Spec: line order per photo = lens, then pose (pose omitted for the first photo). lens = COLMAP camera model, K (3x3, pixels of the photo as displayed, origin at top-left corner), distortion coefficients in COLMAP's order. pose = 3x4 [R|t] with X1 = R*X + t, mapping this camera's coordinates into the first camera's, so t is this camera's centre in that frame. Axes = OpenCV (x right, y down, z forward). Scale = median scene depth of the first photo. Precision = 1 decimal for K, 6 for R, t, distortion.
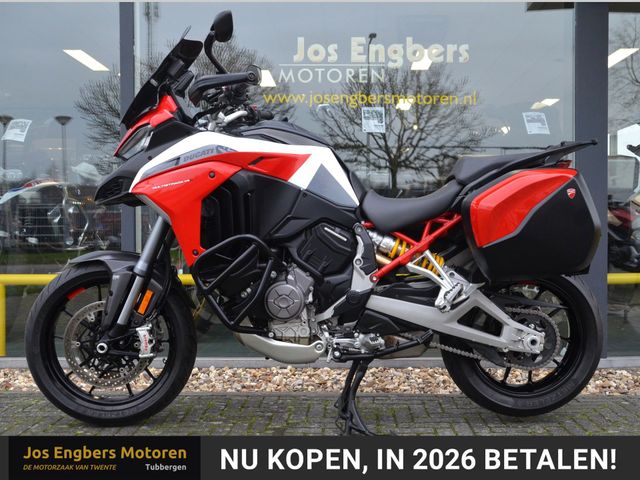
lens RADIAL K [[680.4, 0, 339.3], [0, 680.4, 237.1], [0, 0, 1]] dist [-0.000164, 0.000000]
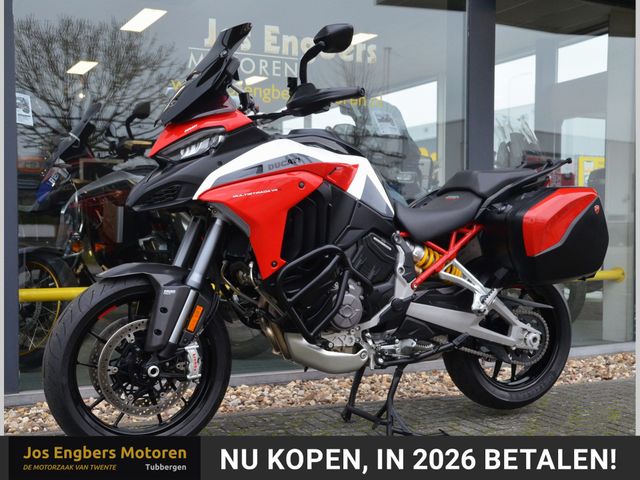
lens RADIAL K [[824.0, 0, 326.9], [0, 824.0, 242.7], [0, 0, 1]] dist [0.071861, 0.000000]
pose [[0.905789, -0.003154, 0.423716, -0.601993], [-0.002074, 0.999927, 0.011877, -0.020345], [-0.423723, -0.011637, 0.905717, -0.087655]]
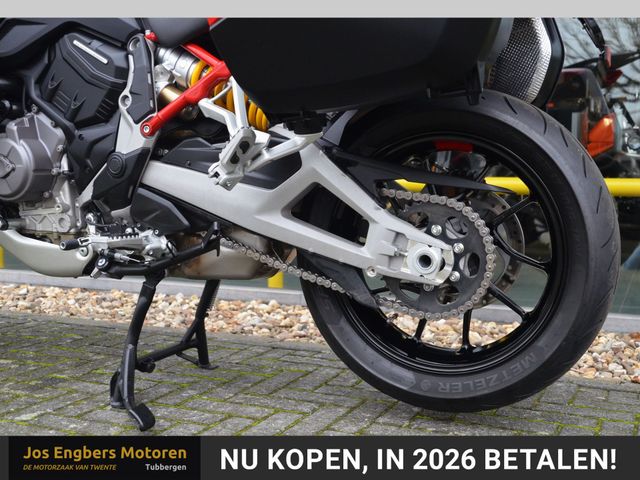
lens RADIAL K [[680.4, 0, 315.8], [0, 680.4, 254.2], [0, 0, 1]] dist [-0.000164, 0.000000]
pose [[0.924316, 0.052073, -0.378059, 0.388984], [-0.016630, 0.995202, 0.096419, 0.105099], [0.381266, -0.082834, 0.920747, 0.531344]]
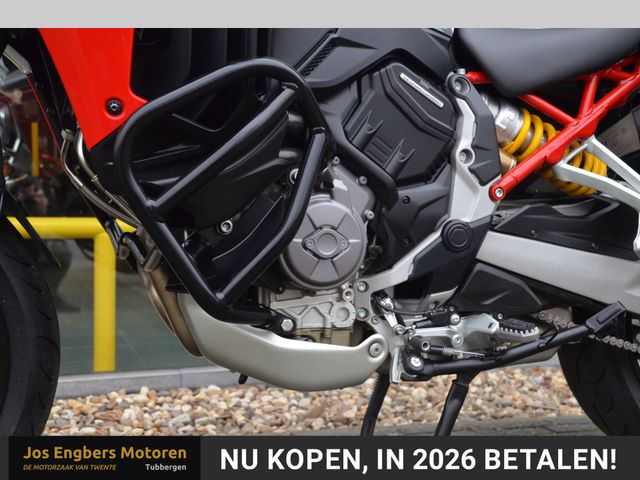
lens RADIAL K [[843.8, 0, 342.3], [0, 843.8, 232.1], [0, 0, 1]] dist [0.145845, 0.000000]
pose [[0.940301, -0.001263, 0.340342, -0.237017], [-0.010529, 0.999407, 0.032799, 0.068641], [-0.340181, -0.034425, 0.939730, 0.498845]]
